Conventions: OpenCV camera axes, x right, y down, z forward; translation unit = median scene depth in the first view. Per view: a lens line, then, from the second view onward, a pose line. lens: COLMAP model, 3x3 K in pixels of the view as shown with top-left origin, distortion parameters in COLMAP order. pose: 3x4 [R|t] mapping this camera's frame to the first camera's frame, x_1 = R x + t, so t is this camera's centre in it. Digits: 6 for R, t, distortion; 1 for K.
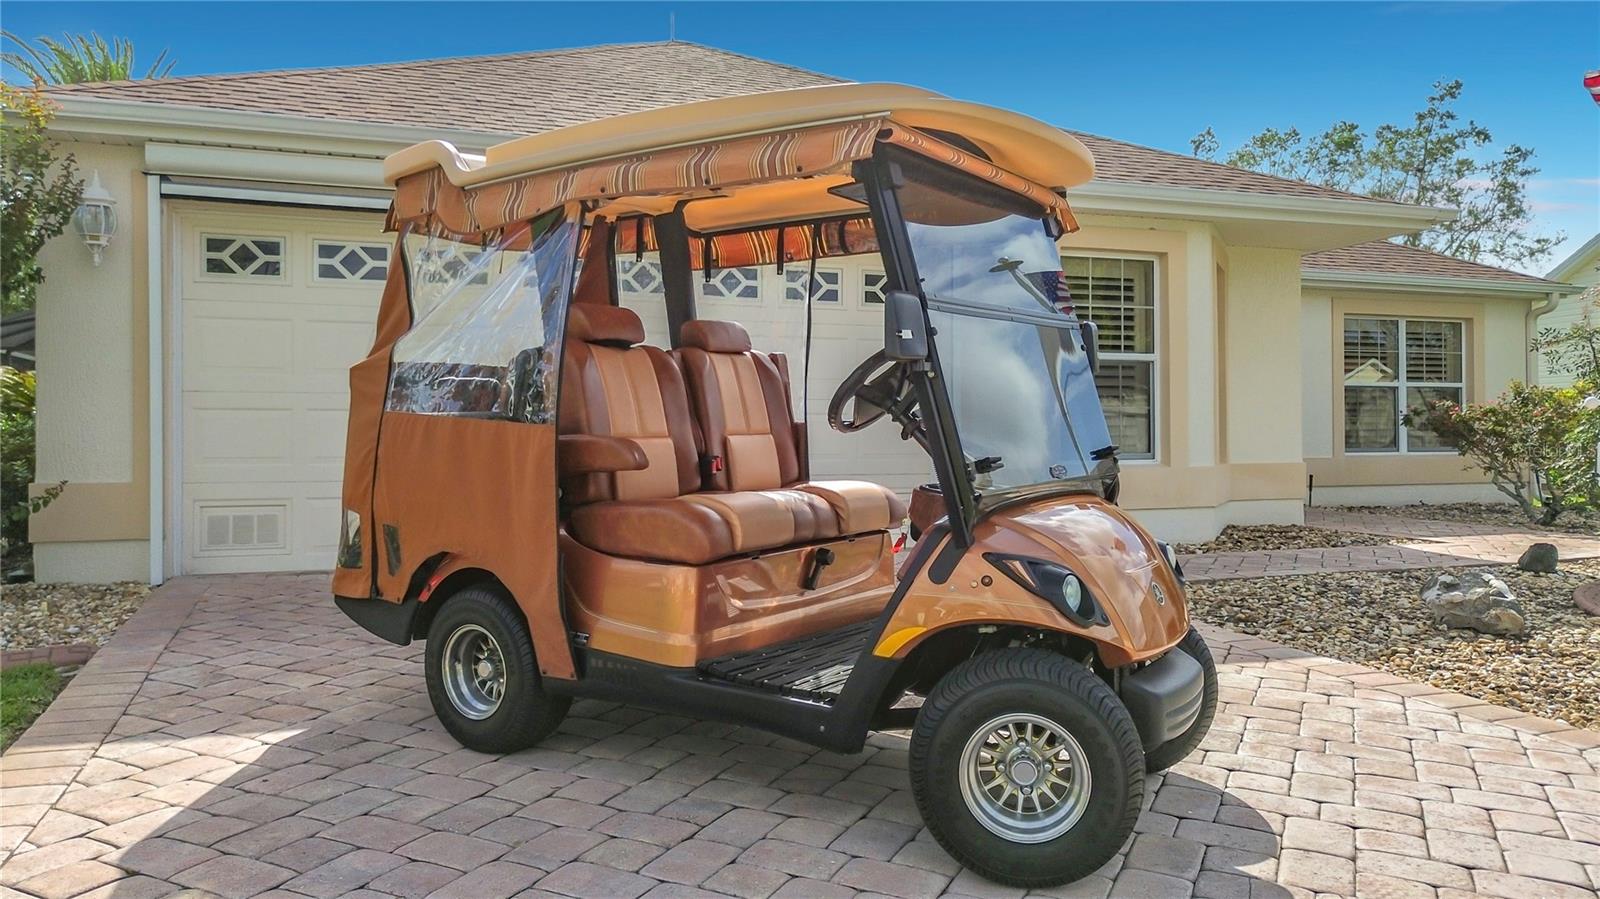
lens RADIAL K [[1146.9, 0, 800.0], [0, 1146.9, 449.5], [0, 0, 1]] dist [0.059602, -0.059914]
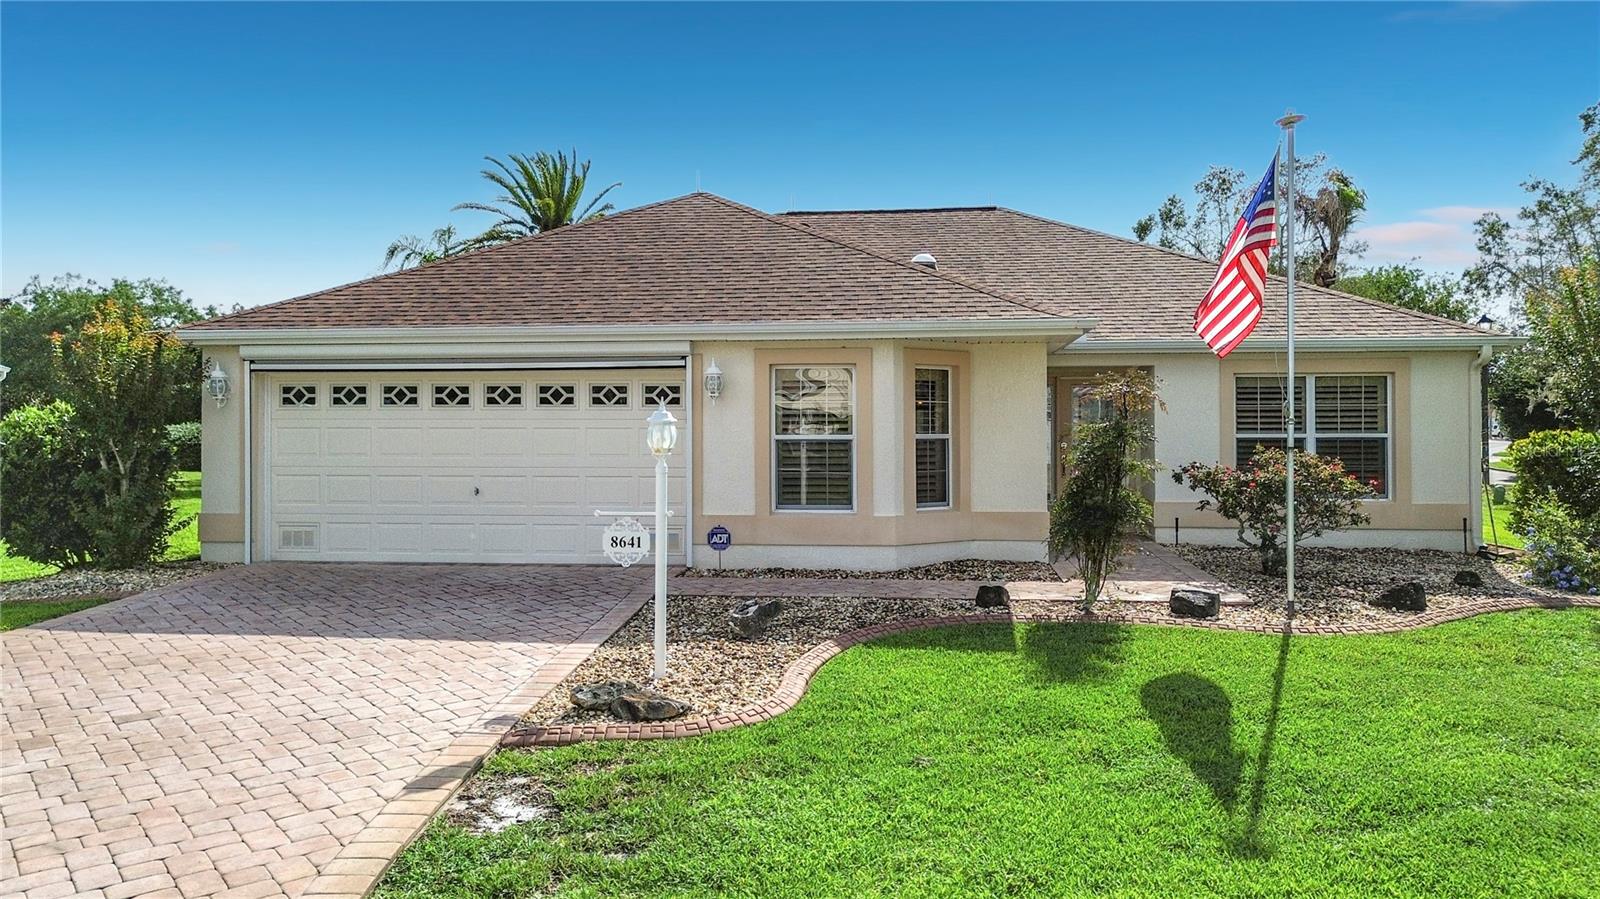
lens RADIAL K [[1146.9, 0, 800.0], [0, 1146.9, 449.5], [0, 0, 1]] dist [0.059602, -0.059914]
pose [[0.898022, 0.009957, -0.439838, 1.319906], [-0.005490, 0.999920, 0.011427, -0.123794], [0.439917, -0.007847, 0.898004, -0.421054]]
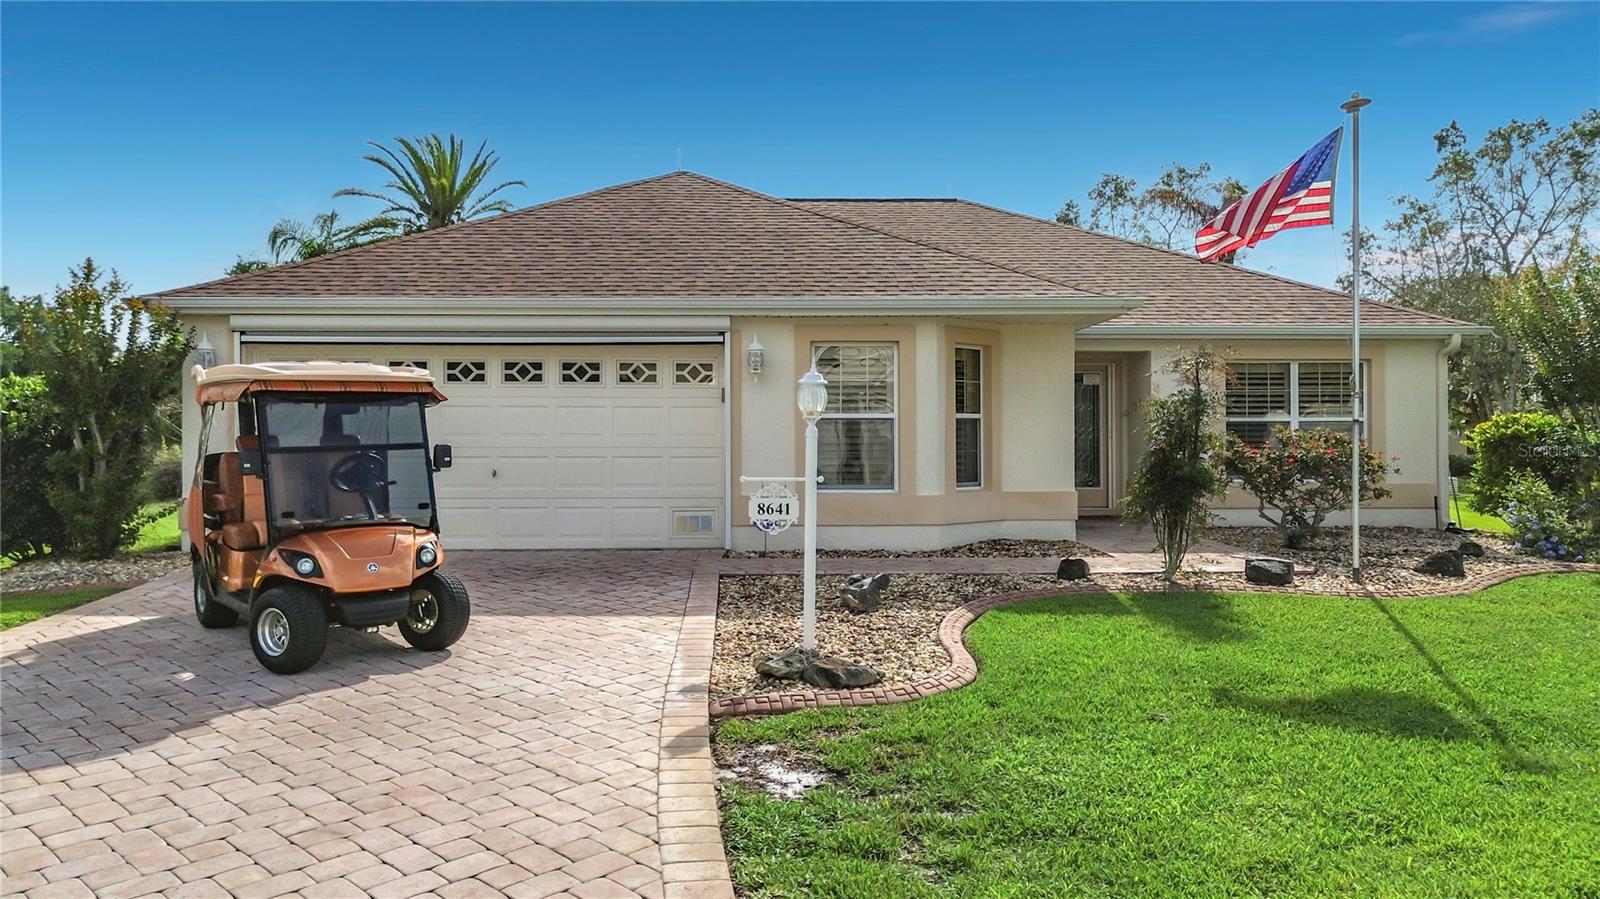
lens RADIAL K [[1148.8, 0, 800.0], [0, 1148.8, 449.5], [0, 0, 1]] dist [0.057798, -0.057889]
pose [[0.949765, 0.006468, -0.312897, 0.967791], [-0.005105, 0.999974, 0.005173, -0.071072], [0.312922, -0.003316, 0.949773, -0.521713]]
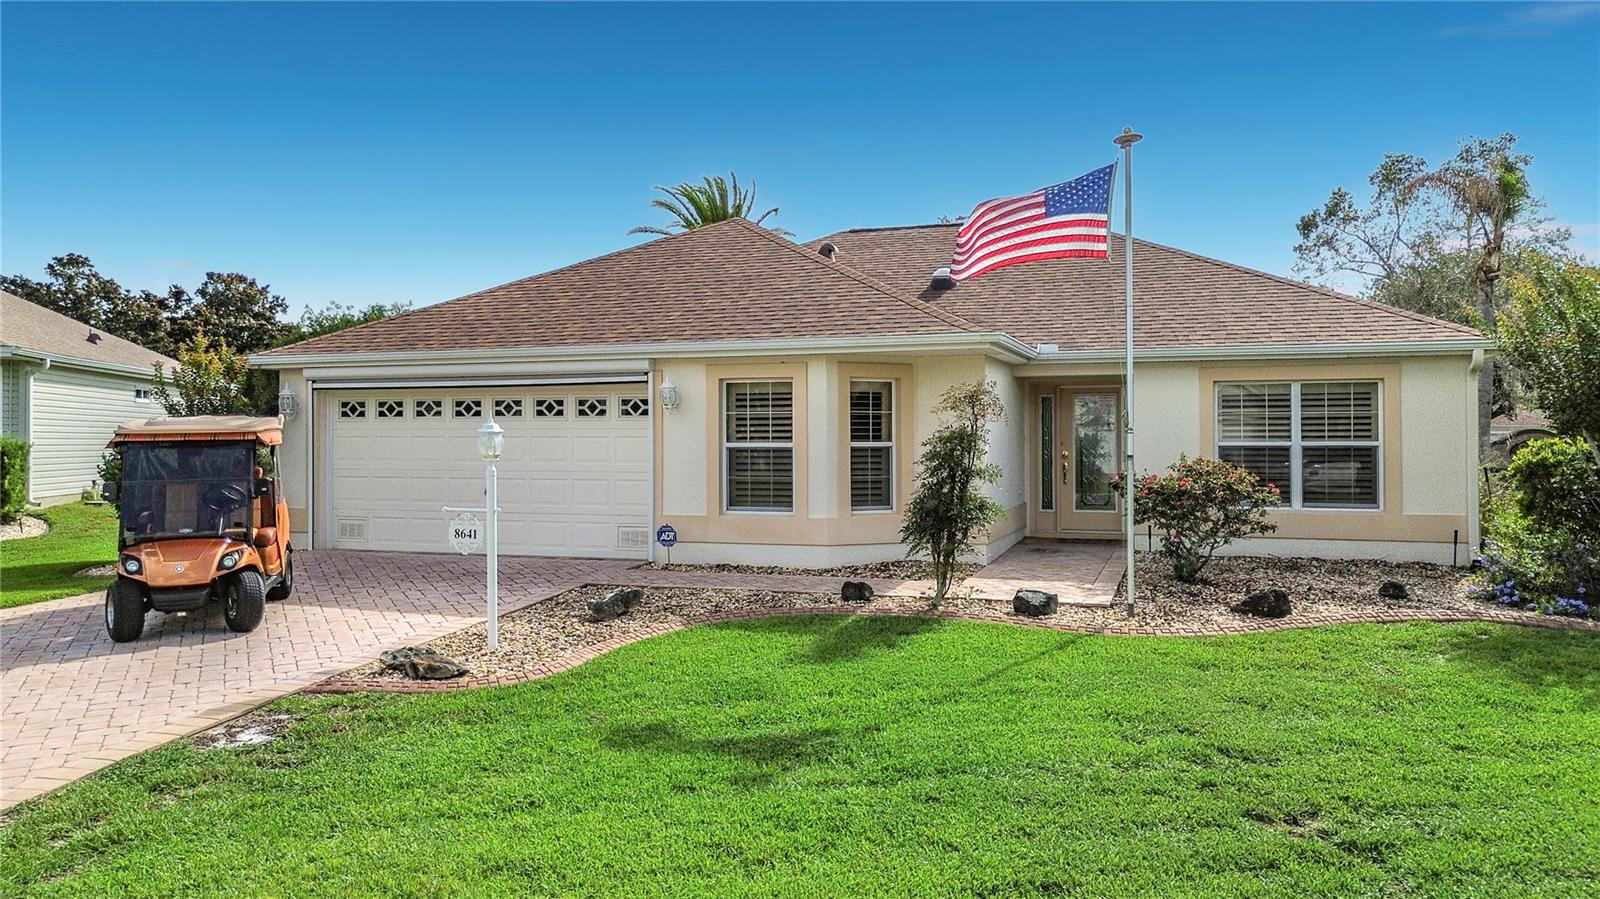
lens RADIAL K [[1146.9, 0, 800.0], [0, 1146.9, 449.5], [0, 0, 1]] dist [0.059602, -0.059914]
pose [[0.781237, 0.008318, -0.624179, 1.922543], [-0.005765, 0.999965, 0.006110, -0.127831], [0.624207, -0.001175, 0.781258, -0.259030]]
